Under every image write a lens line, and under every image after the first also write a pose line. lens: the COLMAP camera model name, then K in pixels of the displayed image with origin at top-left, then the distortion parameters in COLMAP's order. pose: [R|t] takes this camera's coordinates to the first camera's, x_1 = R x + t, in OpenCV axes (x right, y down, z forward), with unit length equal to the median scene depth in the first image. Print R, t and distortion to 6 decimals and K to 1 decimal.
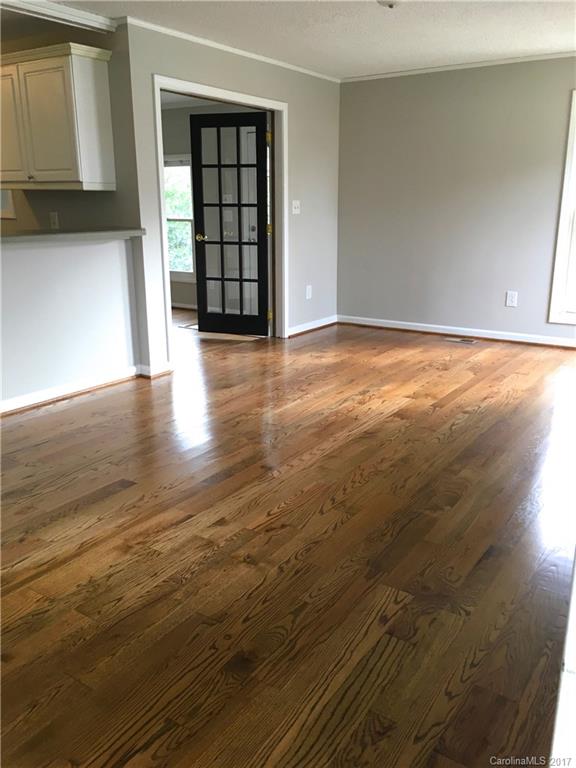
lens RADIAL K [[650.0, 0, 288.0], [0, 650.0, 384.0], [0, 0, 1]] dist [0.080763, -0.112563]
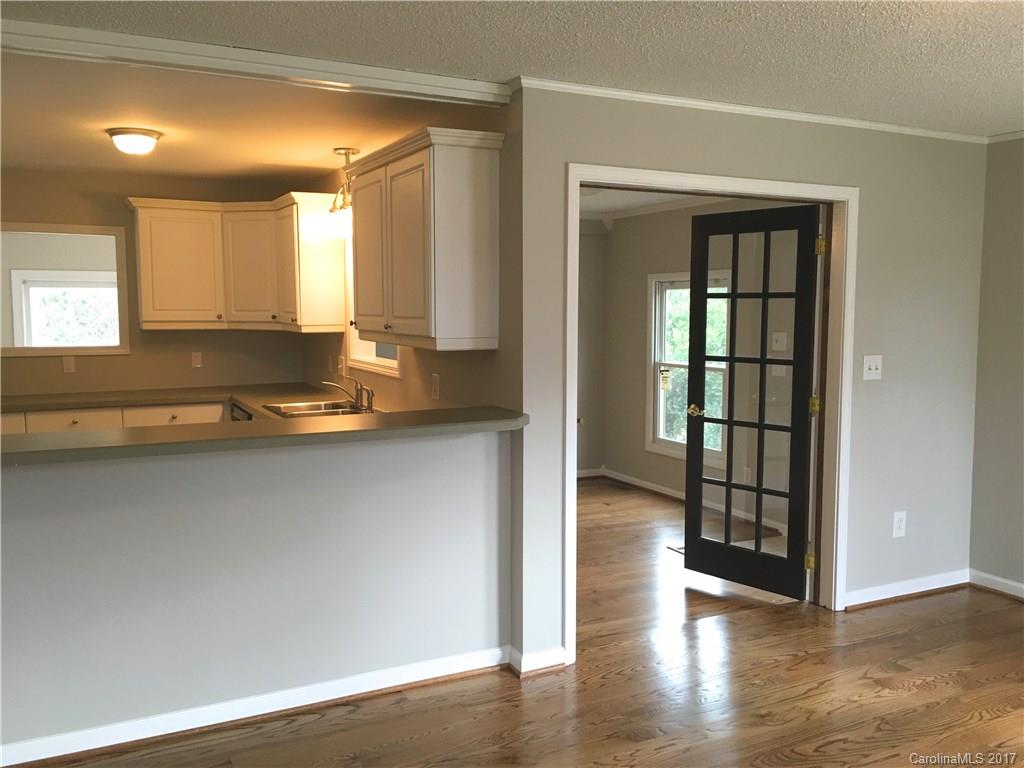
lens RADIAL K [[866.6, 0, 512.0], [0, 866.6, 384.0], [0, 0, 1]] dist [0.080763, -0.112563]
pose [[0.873283, 0.045295, -0.485103, 0.105731], [-0.134148, 0.979538, -0.150032, -0.114238], [0.468381, 0.196096, 0.861490, 0.257137]]
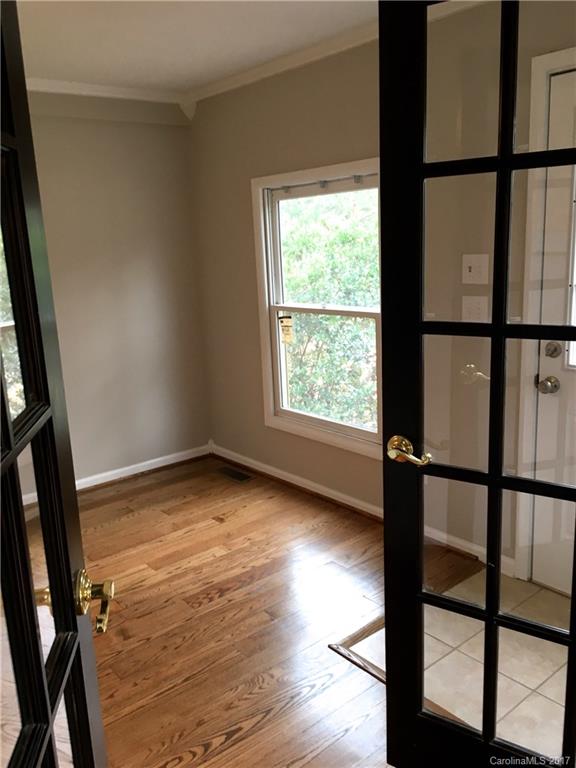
lens RADIAL K [[650.0, 0, 288.0], [0, 650.0, 384.0], [0, 0, 1]] dist [0.080763, -0.112563]
pose [[0.959762, 0.019789, -0.280116, -0.113305], [-0.032587, 0.998623, -0.041104, -0.251461], [0.278917, 0.048578, 0.959086, 0.785053]]
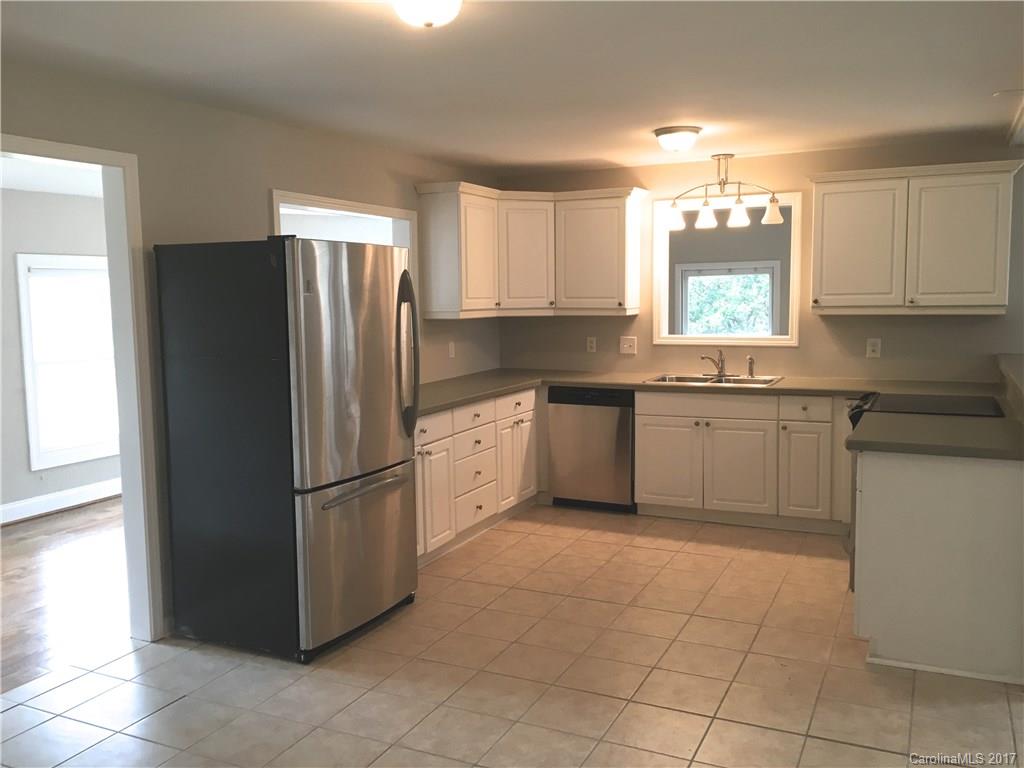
lens RADIAL K [[866.6, 0, 512.0], [0, 866.6, 384.0], [0, 0, 1]] dist [0.080763, -0.112563]
pose [[0.990039, -0.029491, 0.137673, -0.820188], [0.052741, 0.984302, -0.168428, -0.034589], [-0.130544, 0.174012, 0.976052, -0.017732]]
